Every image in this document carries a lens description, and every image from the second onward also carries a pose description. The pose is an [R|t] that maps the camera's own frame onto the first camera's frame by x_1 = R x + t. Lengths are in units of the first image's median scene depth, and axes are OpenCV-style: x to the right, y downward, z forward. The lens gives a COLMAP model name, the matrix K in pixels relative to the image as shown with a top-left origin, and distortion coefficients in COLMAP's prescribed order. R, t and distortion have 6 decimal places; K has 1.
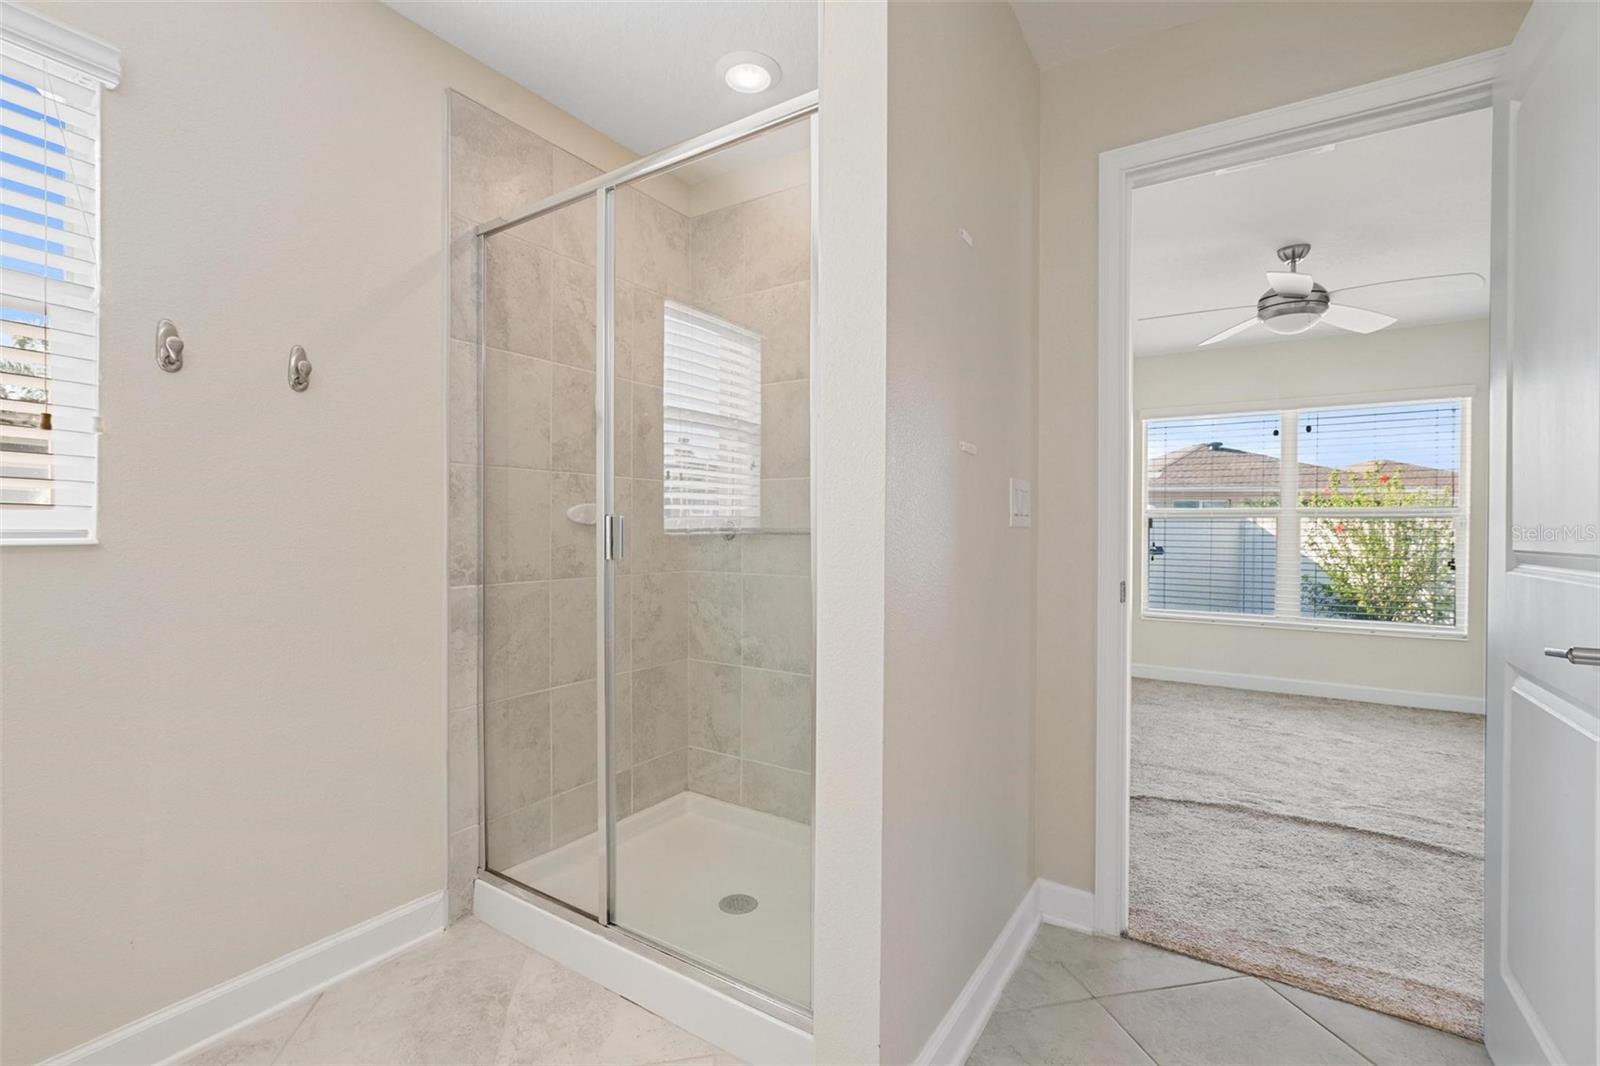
lens RADIAL K [[720.4, 0, 792.9], [0, 720.4, 531.3], [0, 0, 1]] dist [-0.011798, 0.002413]
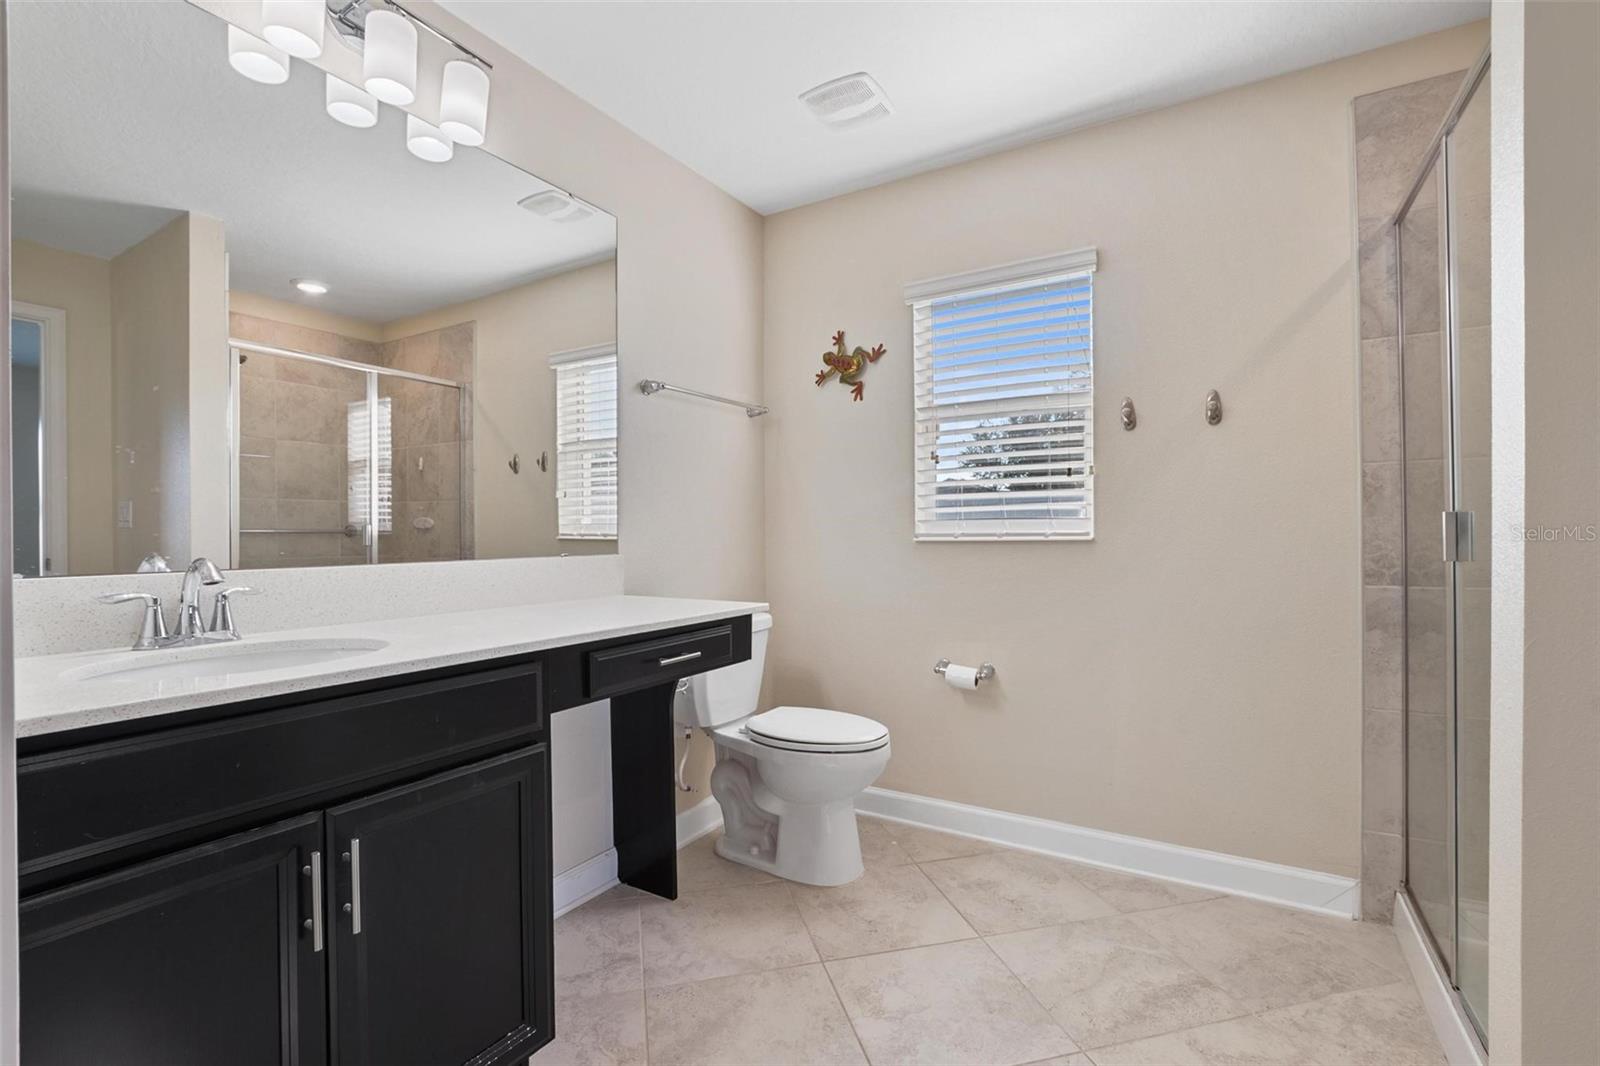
lens RADIAL K [[720.4, 0, 794.7], [0, 720.4, 534.5], [0, 0, 1]] dist [-0.011798, 0.002413]
pose [[0.034632, -0.005538, -0.999385, 0.504406], [0.002242, 0.999983, -0.005463, 0.009166], [0.999398, -0.002052, 0.034644, 0.162146]]
